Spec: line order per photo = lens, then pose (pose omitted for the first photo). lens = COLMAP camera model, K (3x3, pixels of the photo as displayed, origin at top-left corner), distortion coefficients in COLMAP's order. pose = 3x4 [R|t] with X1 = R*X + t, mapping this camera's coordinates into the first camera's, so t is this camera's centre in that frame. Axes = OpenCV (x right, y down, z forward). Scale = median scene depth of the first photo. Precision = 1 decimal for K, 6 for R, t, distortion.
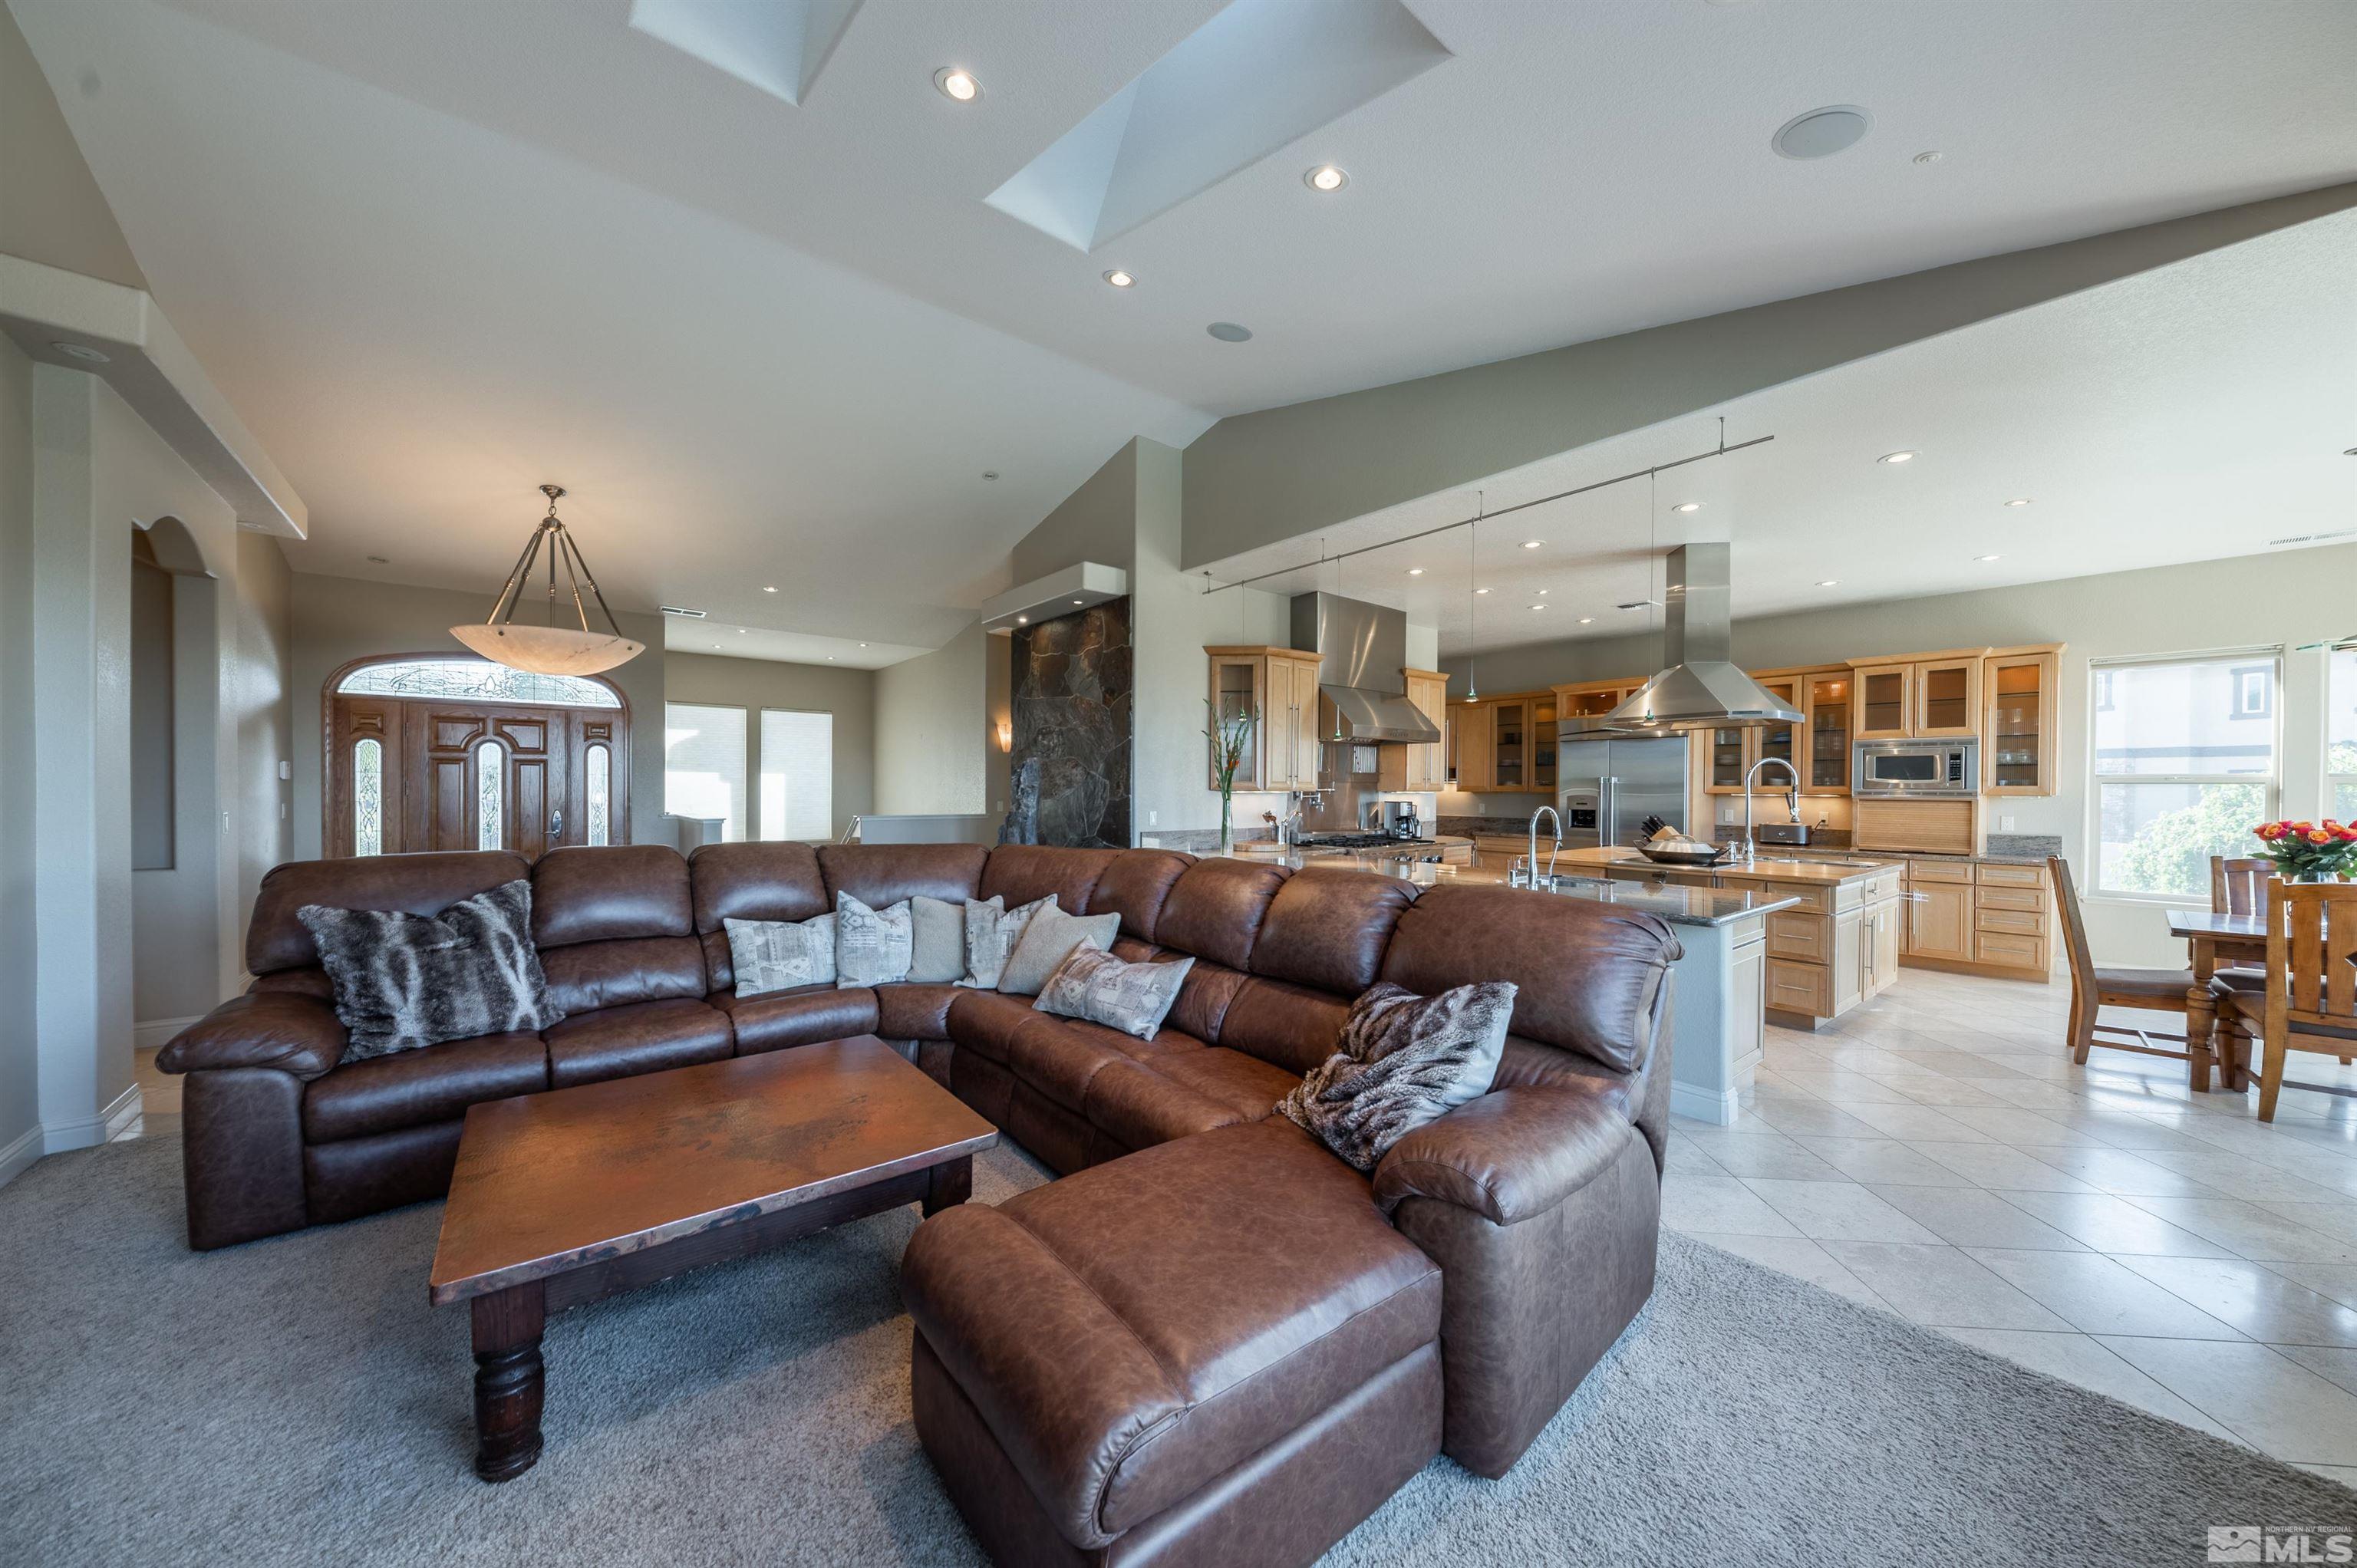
lens RADIAL K [[812.3, 0, 1176.8], [0, 812.3, 793.0], [0, 0, 1]] dist [-0.001881, -0.000531]
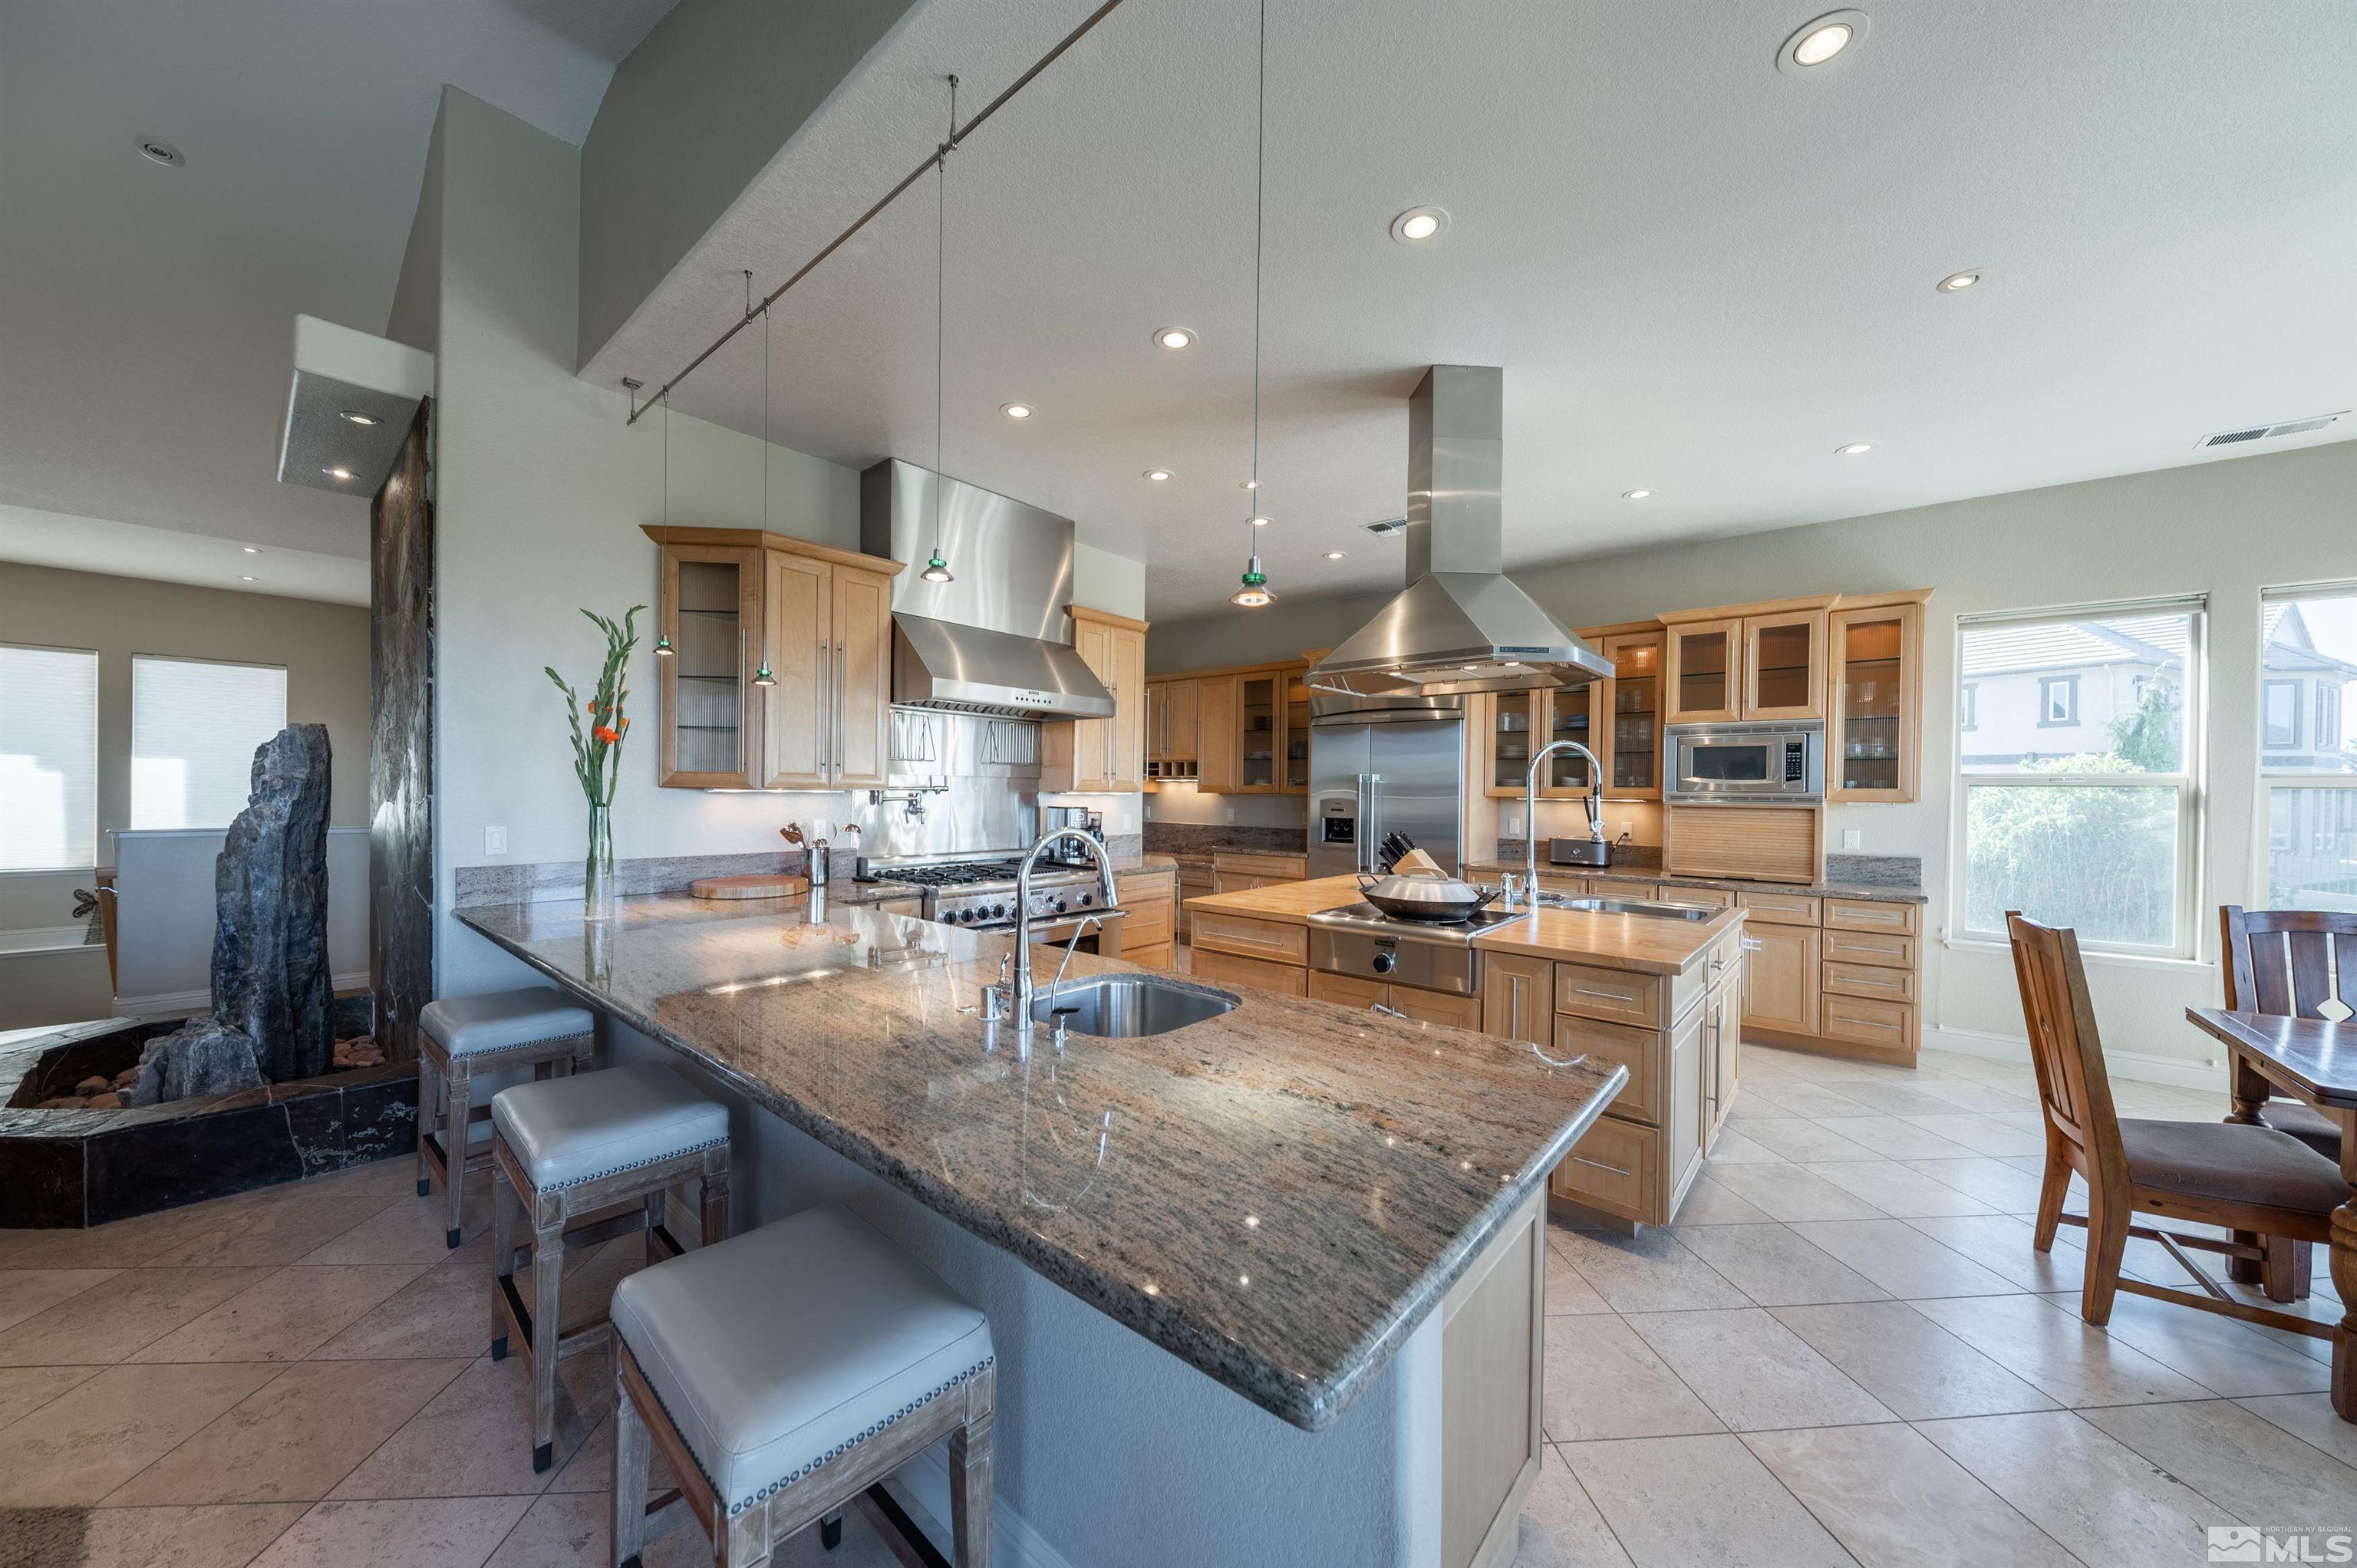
lens RADIAL K [[812.3, 0, 1174.6], [0, 812.3, 796.7], [0, 0, 1]] dist [-0.001881, -0.000531]
pose [[0.983267, 0.005002, 0.182100, 0.275317], [-0.005473, 0.999983, 0.002088, 0.000378], [-0.182086, -0.003050, 0.983278, 0.373300]]
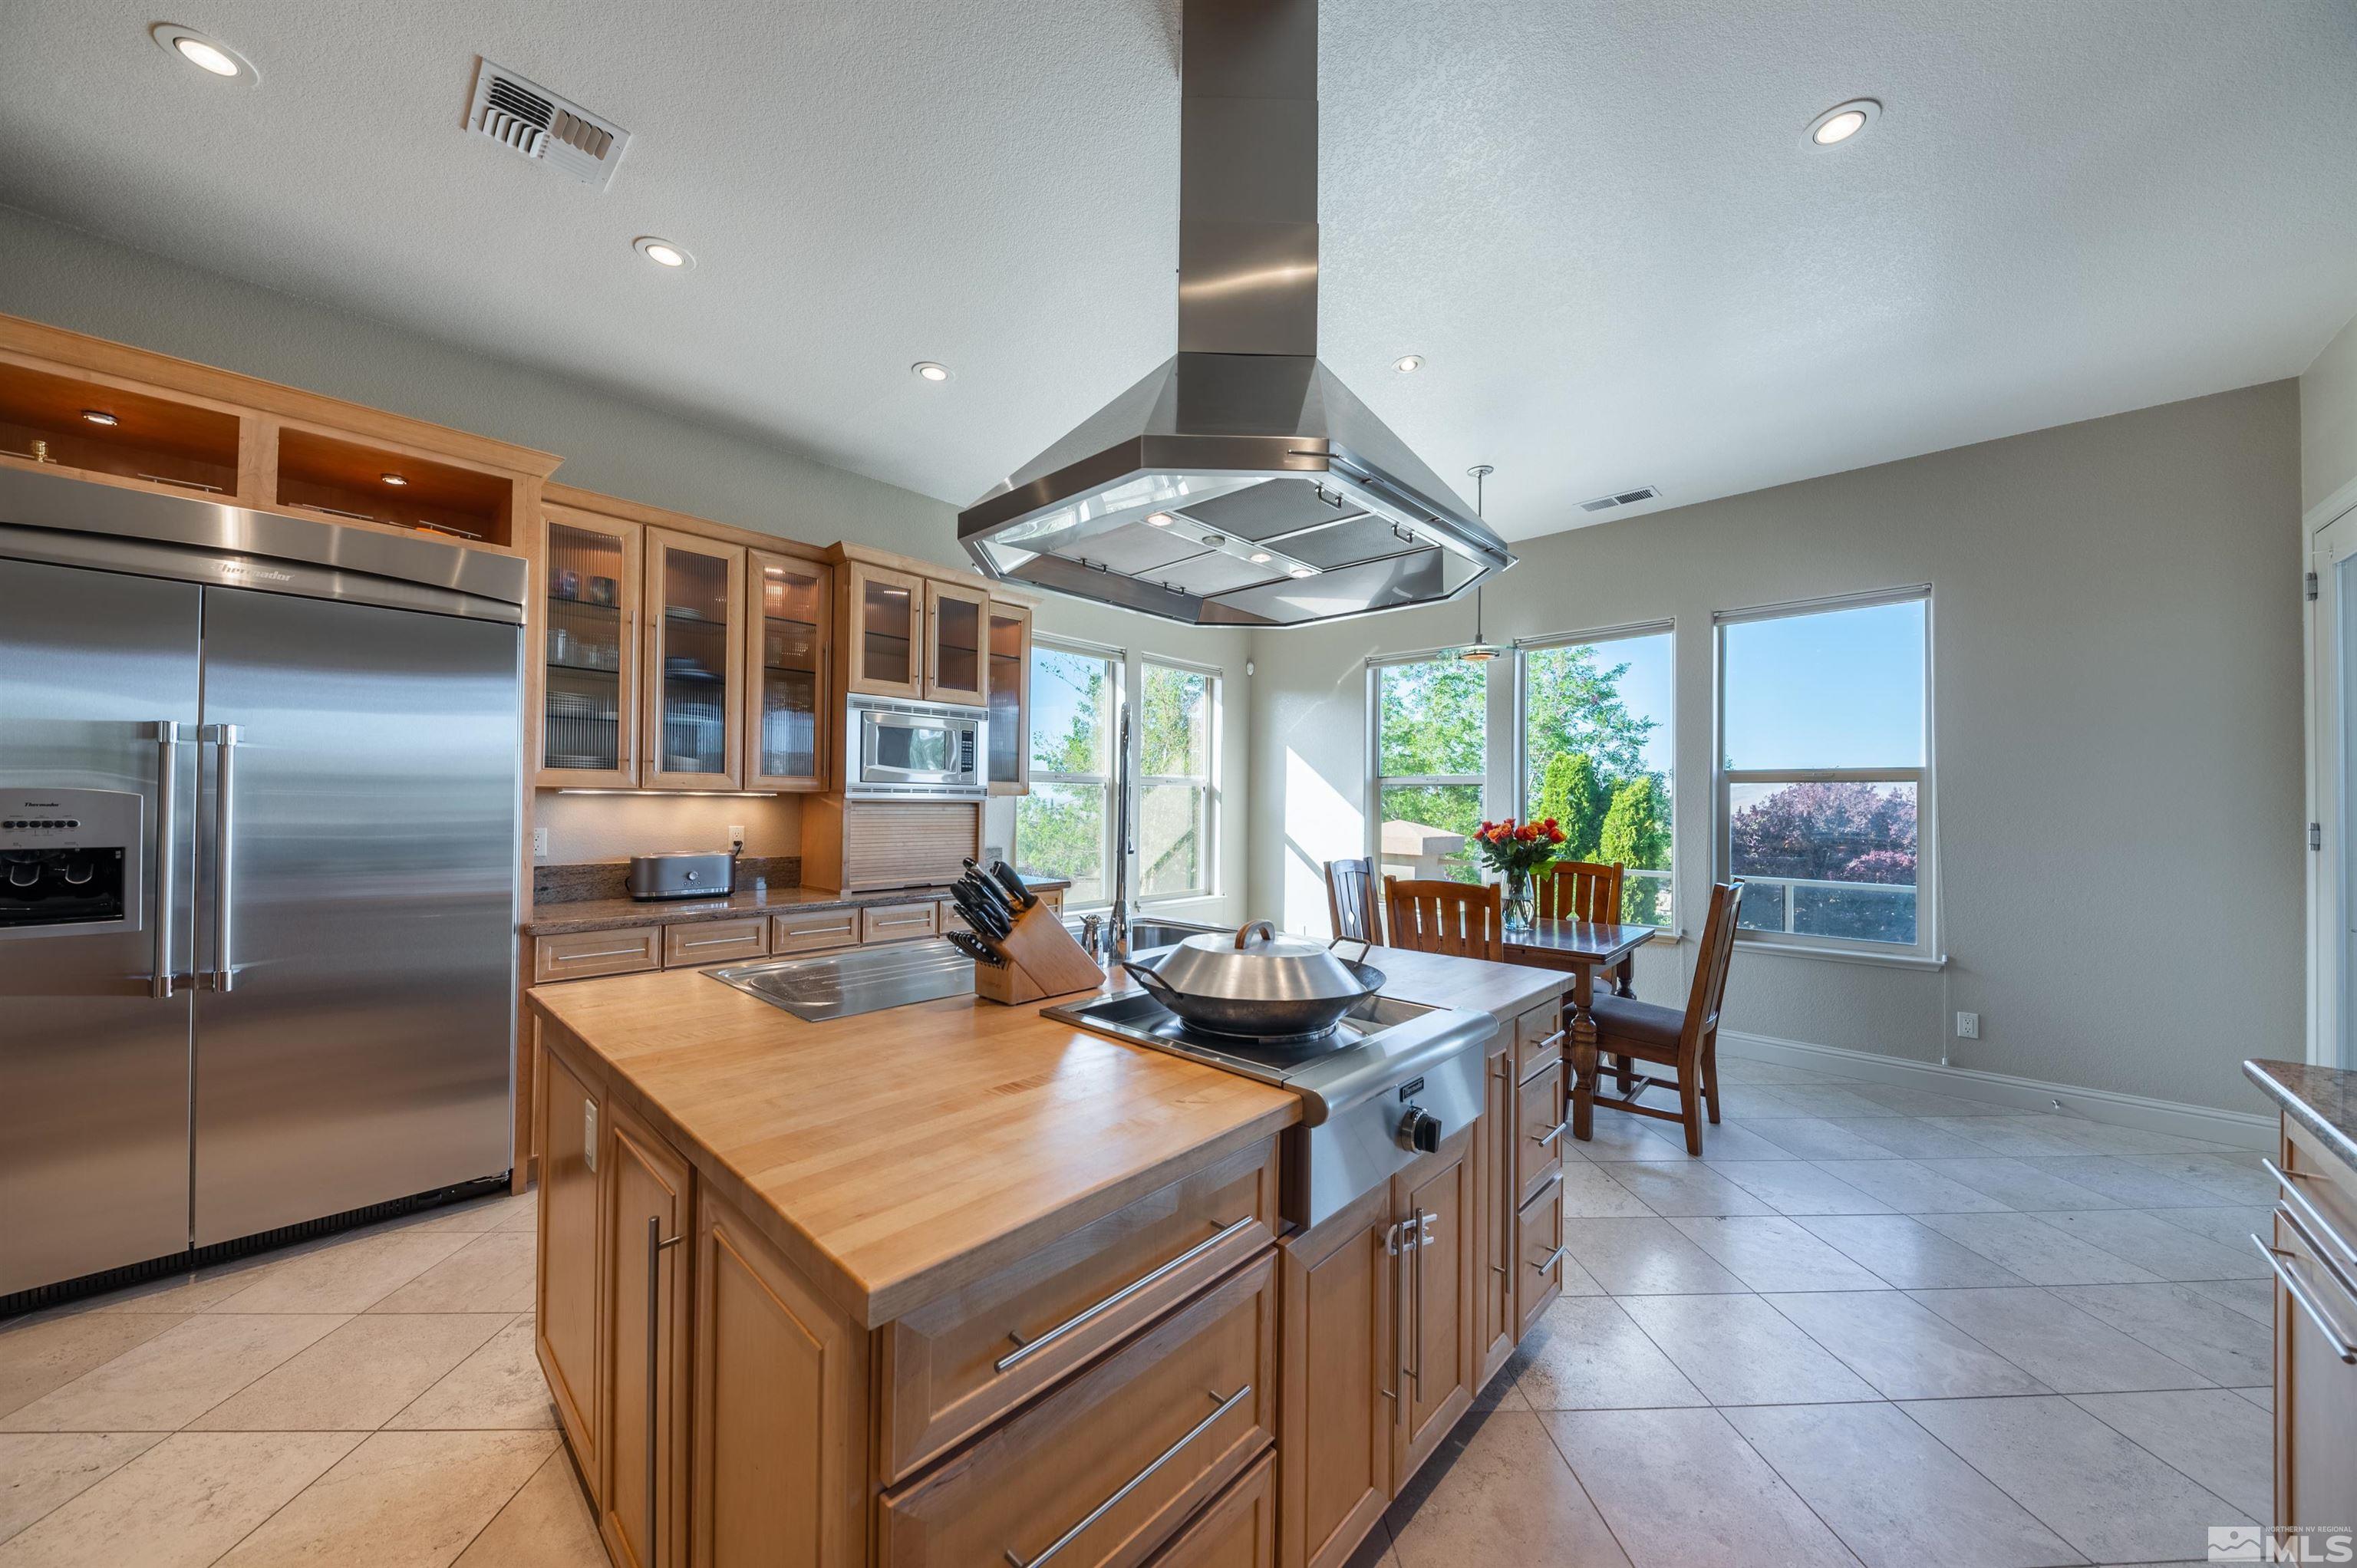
lens RADIAL K [[812.3, 0, 1179.6], [0, 812.3, 788.8], [0, 0, 1]] dist [-0.001881, -0.000531]
pose [[-0.149155, 0.003777, 0.988807, 0.264668], [-0.011122, 0.999923, -0.005497, -0.000020], [-0.988751, -0.011817, -0.149101, 0.880954]]
